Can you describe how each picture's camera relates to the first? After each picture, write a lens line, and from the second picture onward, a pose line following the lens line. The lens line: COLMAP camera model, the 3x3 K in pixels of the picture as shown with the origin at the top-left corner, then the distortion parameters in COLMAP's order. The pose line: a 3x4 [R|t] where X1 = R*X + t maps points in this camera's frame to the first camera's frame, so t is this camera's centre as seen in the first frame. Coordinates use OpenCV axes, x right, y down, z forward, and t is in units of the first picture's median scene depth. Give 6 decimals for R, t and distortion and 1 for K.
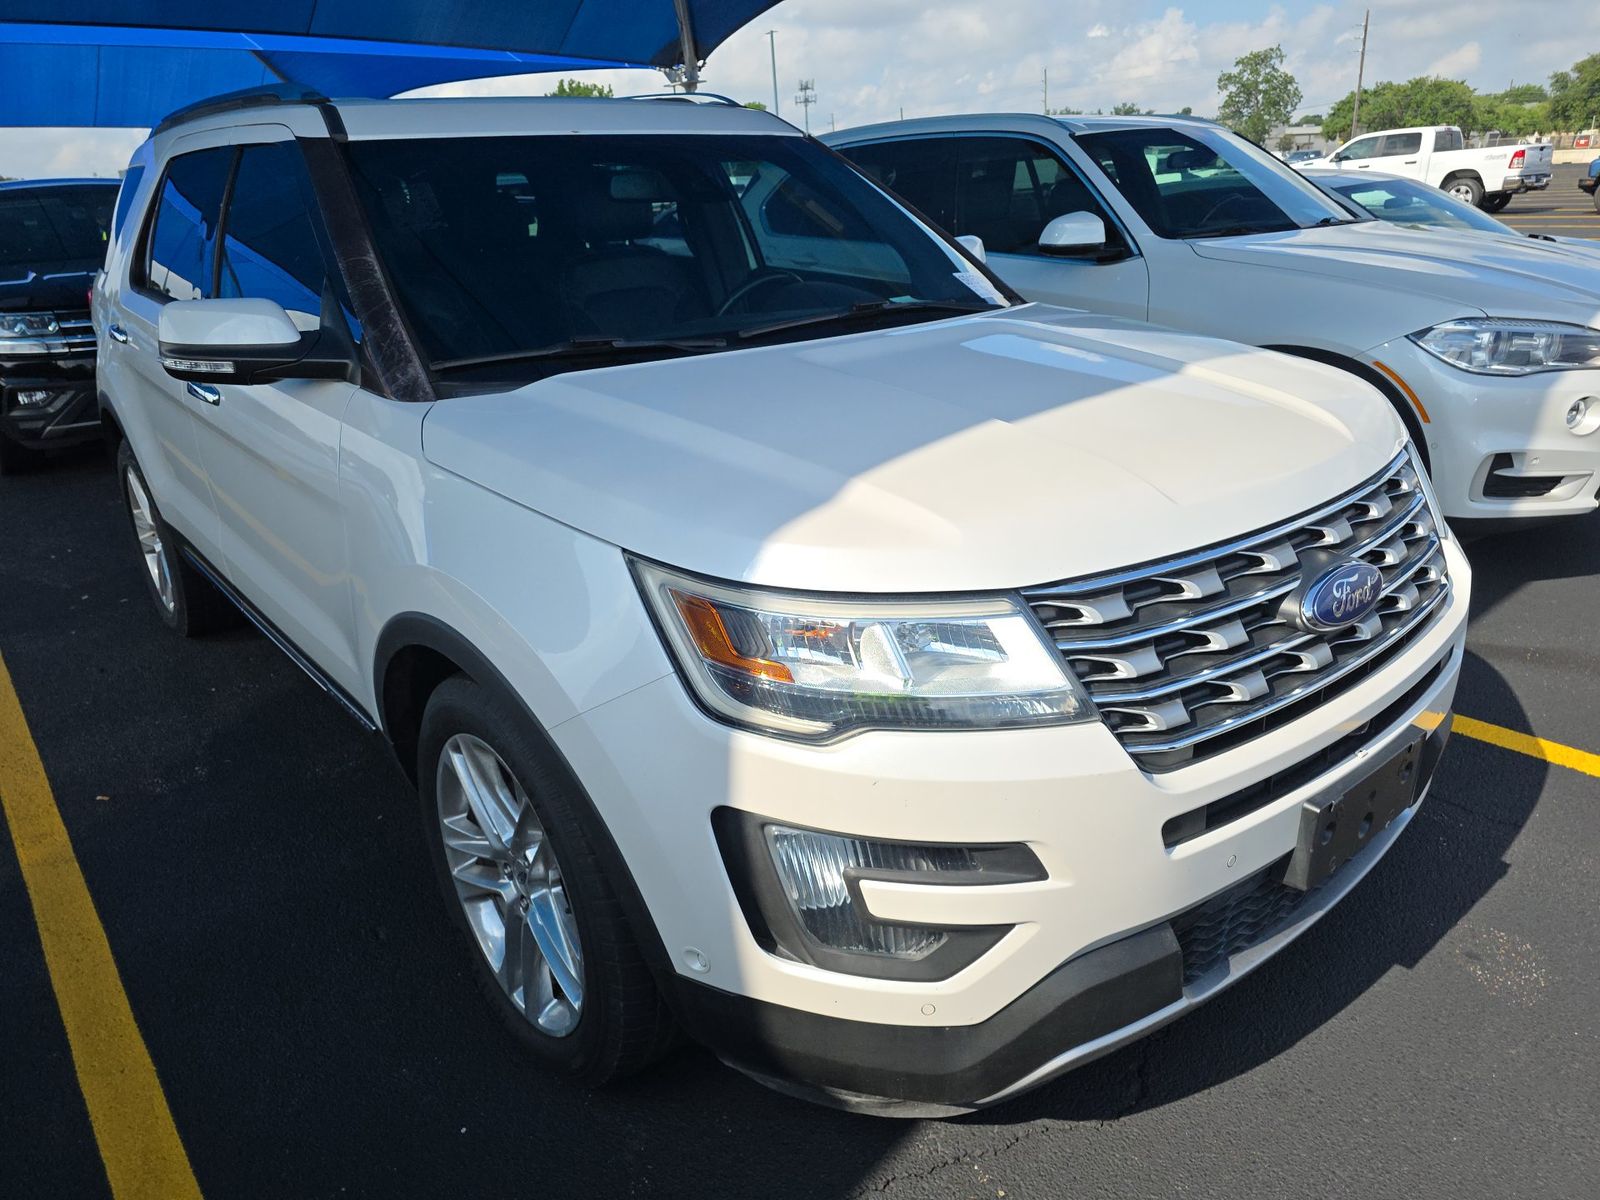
lens RADIAL K [[1057.5, 0, 799.6], [0, 1057.5, 627.7], [0, 0, 1]] dist [0.005714, 0.000498]
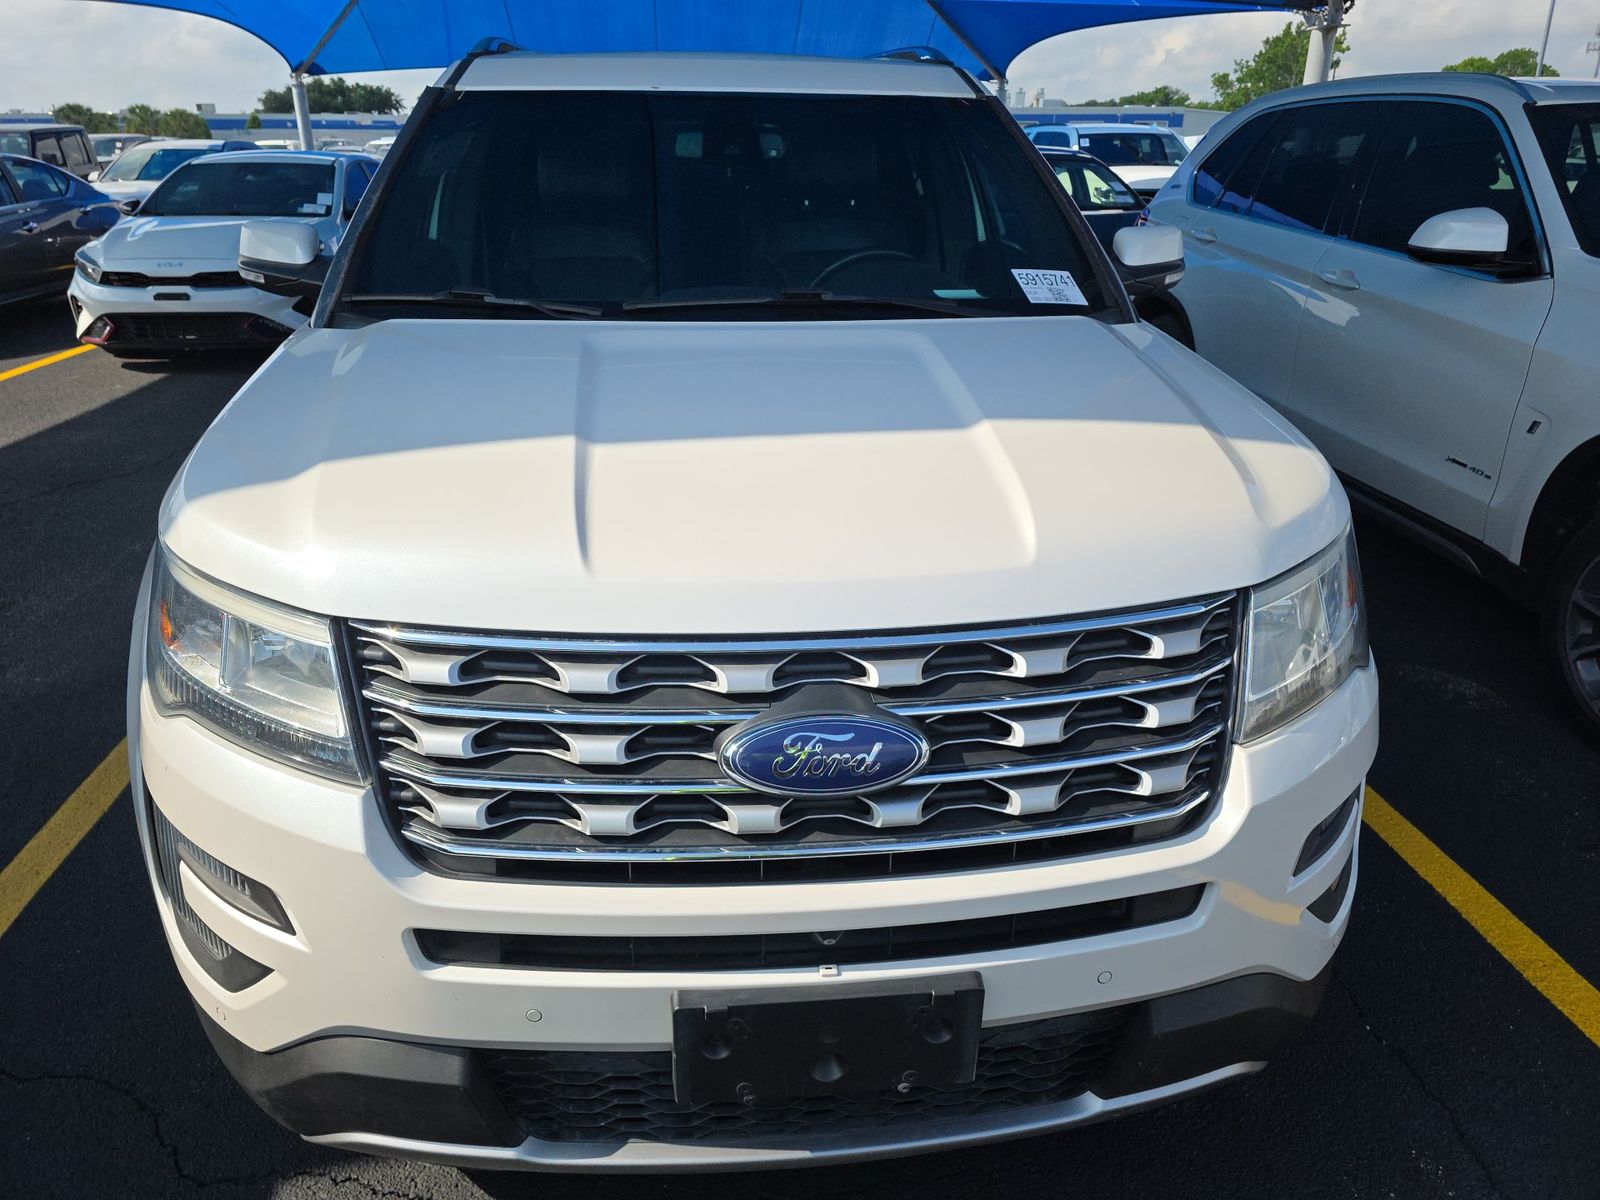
lens RADIAL K [[1070.7, 0, 800.0], [0, 1070.7, 600.0], [0, 0, 1]] dist [0.005881, 0.000006]
pose [[0.837969, 0.257980, -0.480888, 0.634048], [-0.250114, 0.964761, 0.081727, -0.145906], [0.485026, 0.051792, 0.872965, 0.259059]]
